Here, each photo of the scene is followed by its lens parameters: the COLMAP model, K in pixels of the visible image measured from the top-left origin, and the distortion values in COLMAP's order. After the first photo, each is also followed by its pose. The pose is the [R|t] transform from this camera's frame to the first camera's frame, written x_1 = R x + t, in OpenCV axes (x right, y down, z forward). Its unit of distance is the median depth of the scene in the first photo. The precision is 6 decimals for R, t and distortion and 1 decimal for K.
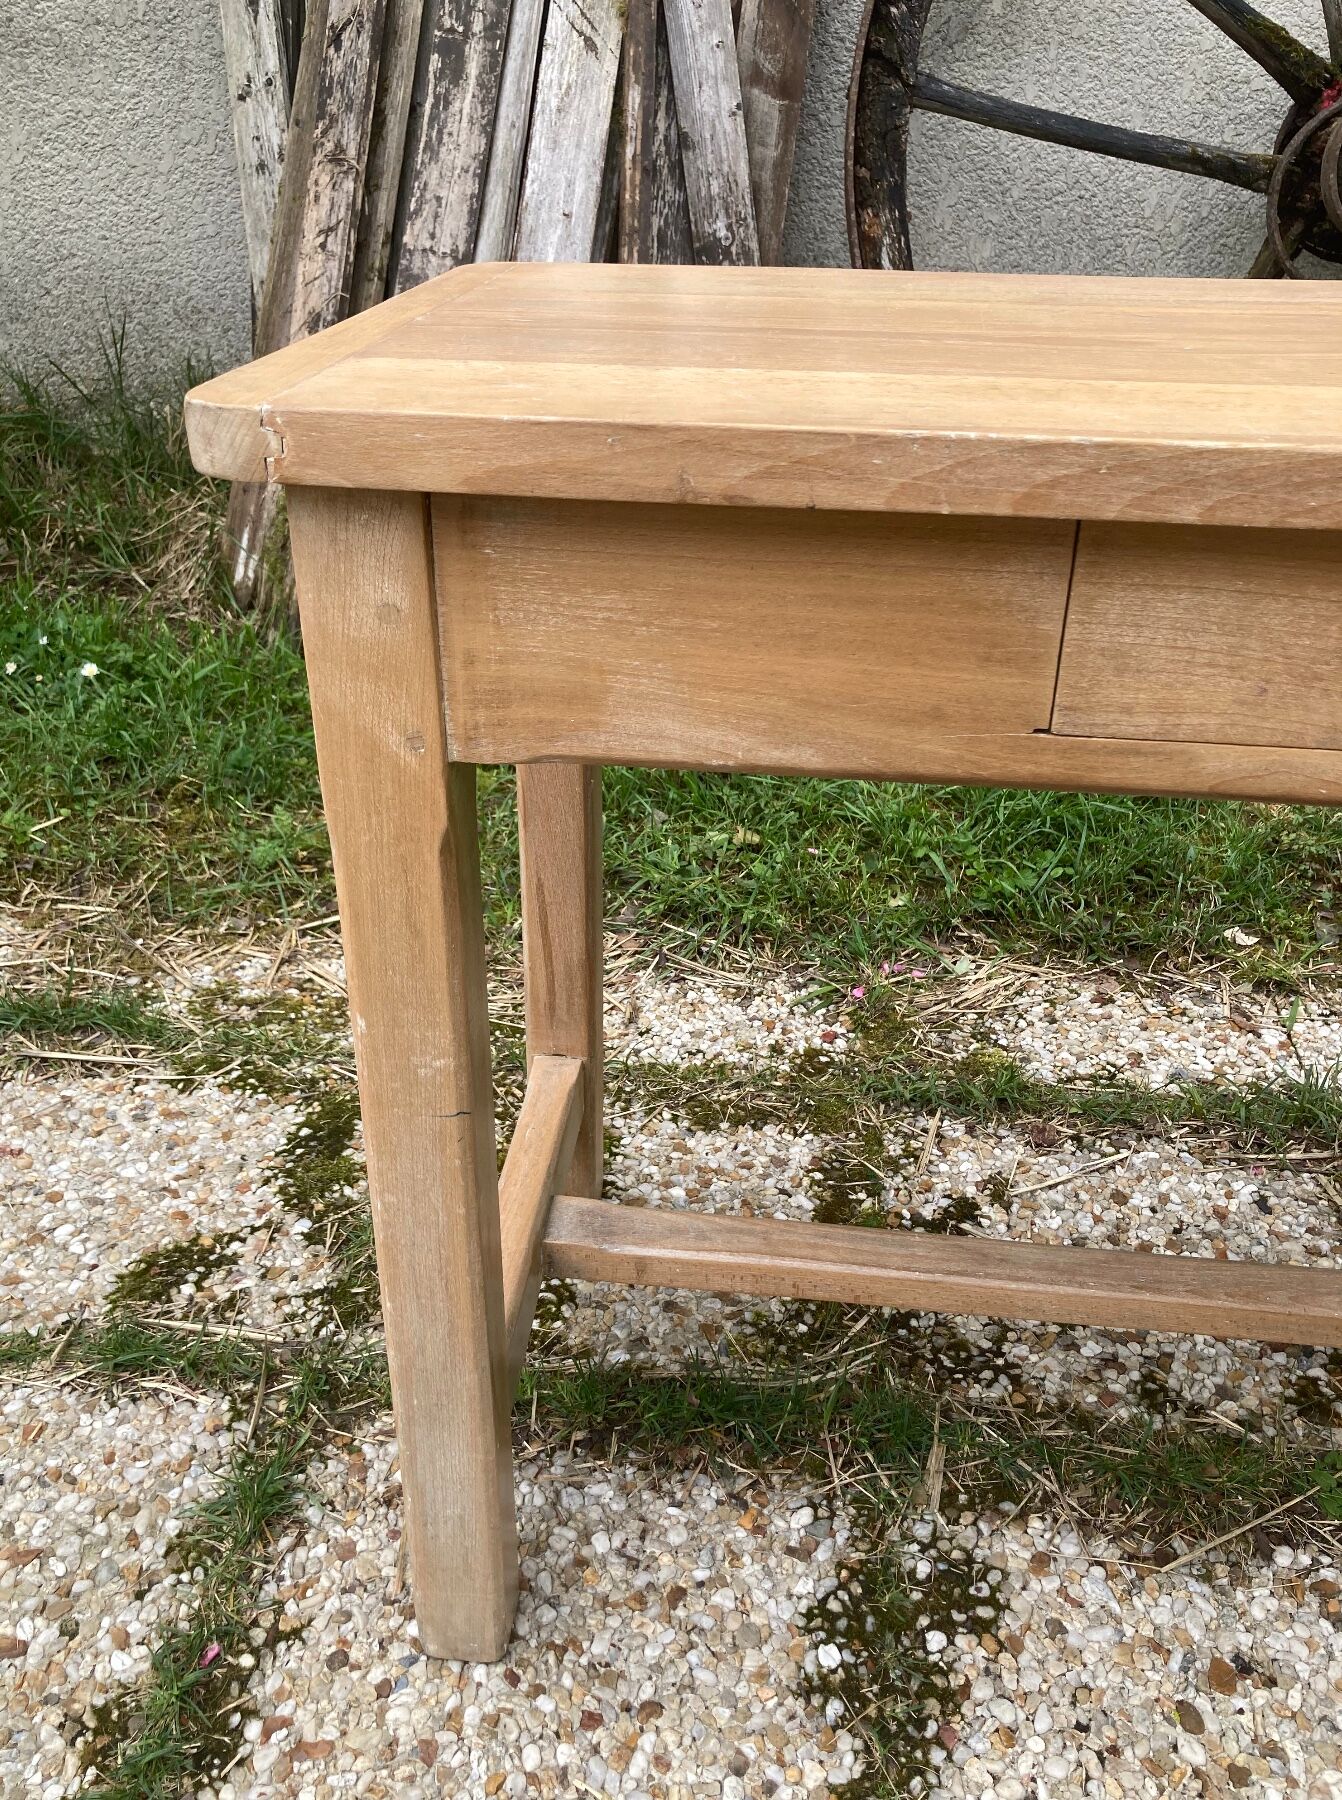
lens RADIAL K [[1495.6, 0, 649.9], [0, 1495.6, 892.8], [0, 0, 1]] dist [0.021047, -0.020638]
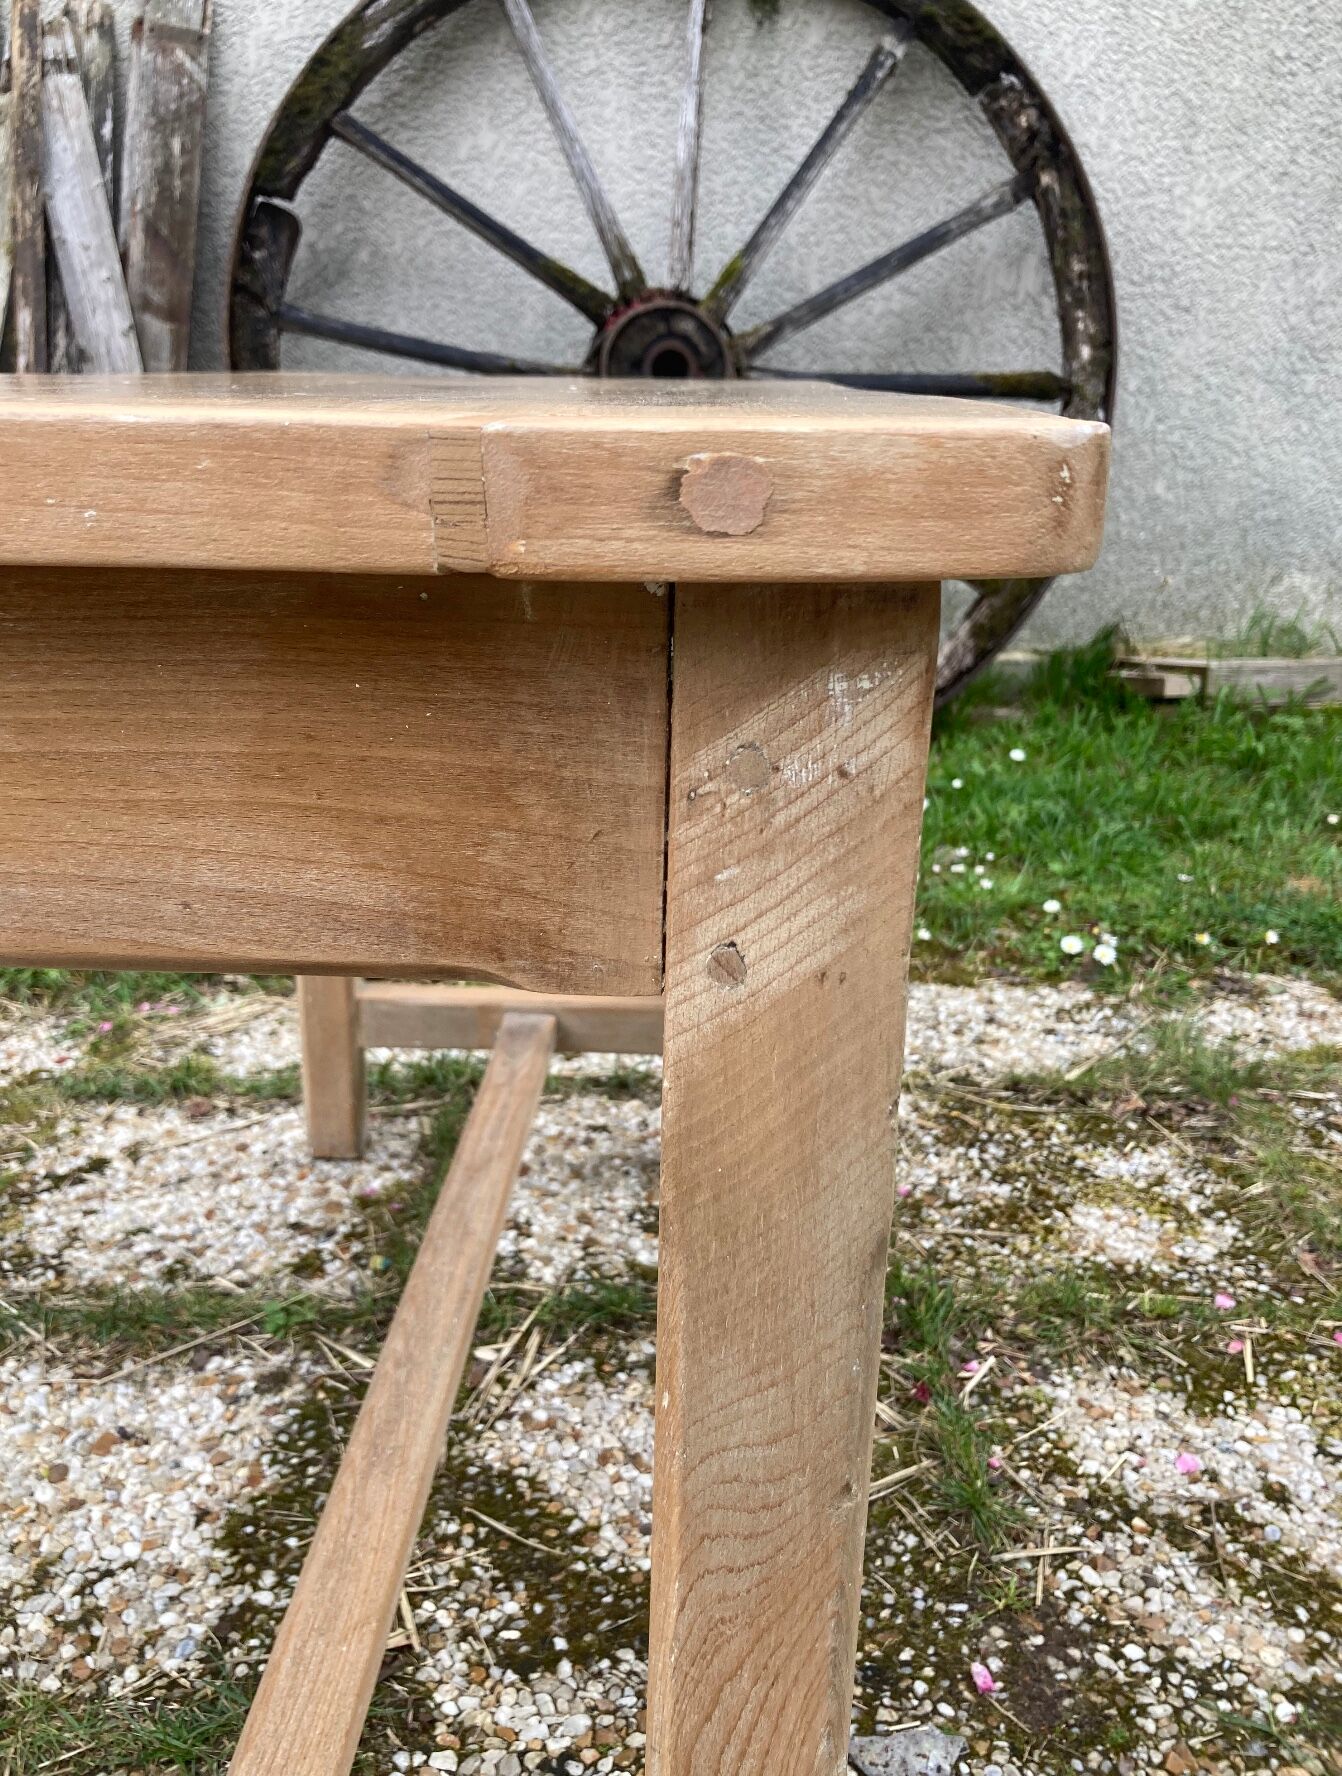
lens RADIAL K [[1532.1, 0, 676.1], [0, 1532.1, 872.7], [0, 0, 1]] dist [0.007130, 0.006449]
pose [[0.986609, -0.052156, 0.154540, 0.450020], [0.078812, 0.981985, -0.171739, 0.214422], [-0.142799, 0.181619, 0.972946, -0.237717]]
